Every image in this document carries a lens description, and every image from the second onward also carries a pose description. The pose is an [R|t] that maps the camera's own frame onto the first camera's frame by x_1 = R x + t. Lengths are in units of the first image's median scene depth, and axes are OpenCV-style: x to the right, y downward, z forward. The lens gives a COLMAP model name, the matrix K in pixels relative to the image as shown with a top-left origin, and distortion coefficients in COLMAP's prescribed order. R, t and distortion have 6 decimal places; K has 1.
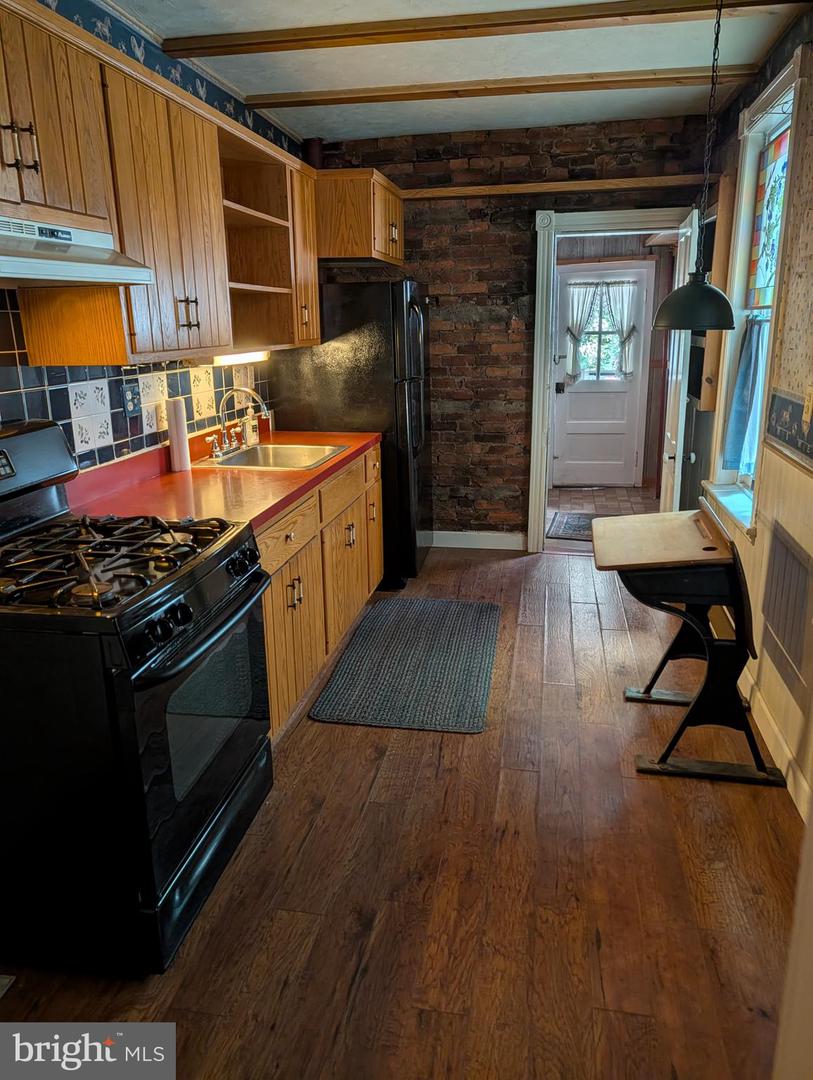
lens RADIAL K [[775.7, 0, 406.5], [0, 775.7, 540.0], [0, 0, 1]] dist [0.030377, -0.007149]
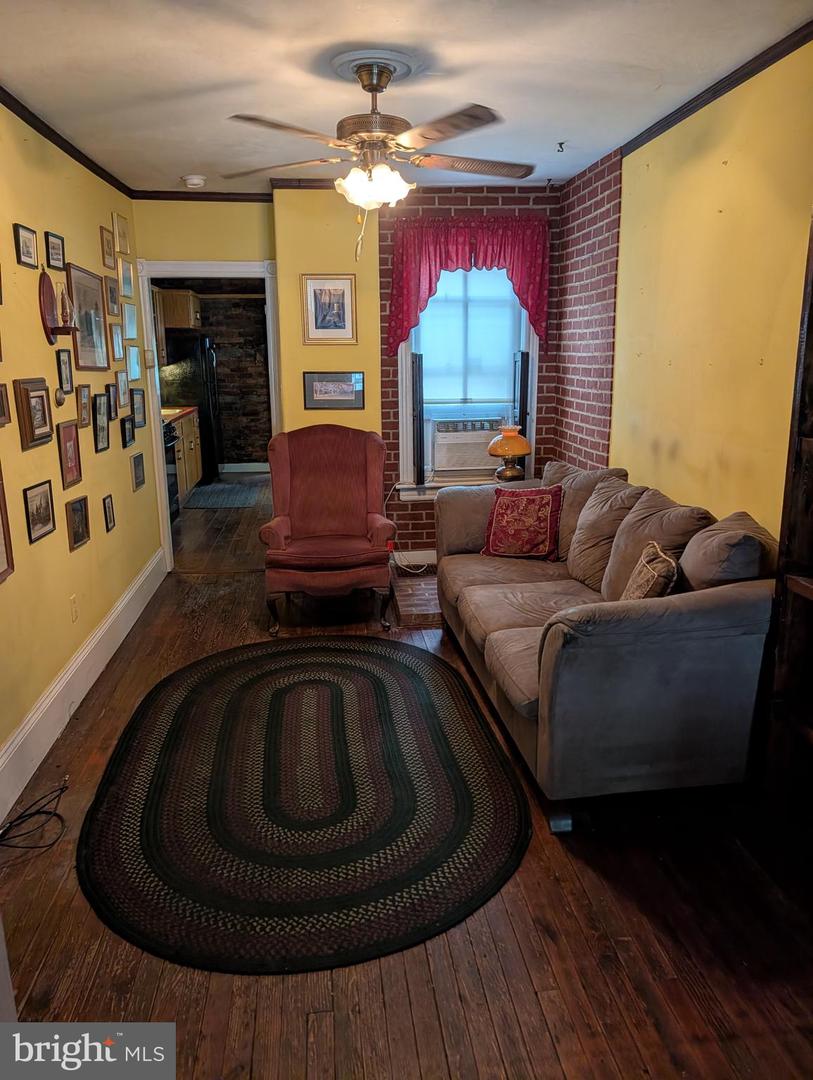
lens RADIAL K [[775.7, 0, 406.5], [0, 775.7, 540.0], [0, 0, 1]] dist [0.030377, -0.007149]
pose [[0.957747, -0.062000, 0.280848, -0.095362], [0.072541, 0.996992, -0.027284, 0.292363], [-0.278312, 0.046504, 0.959364, -1.079059]]
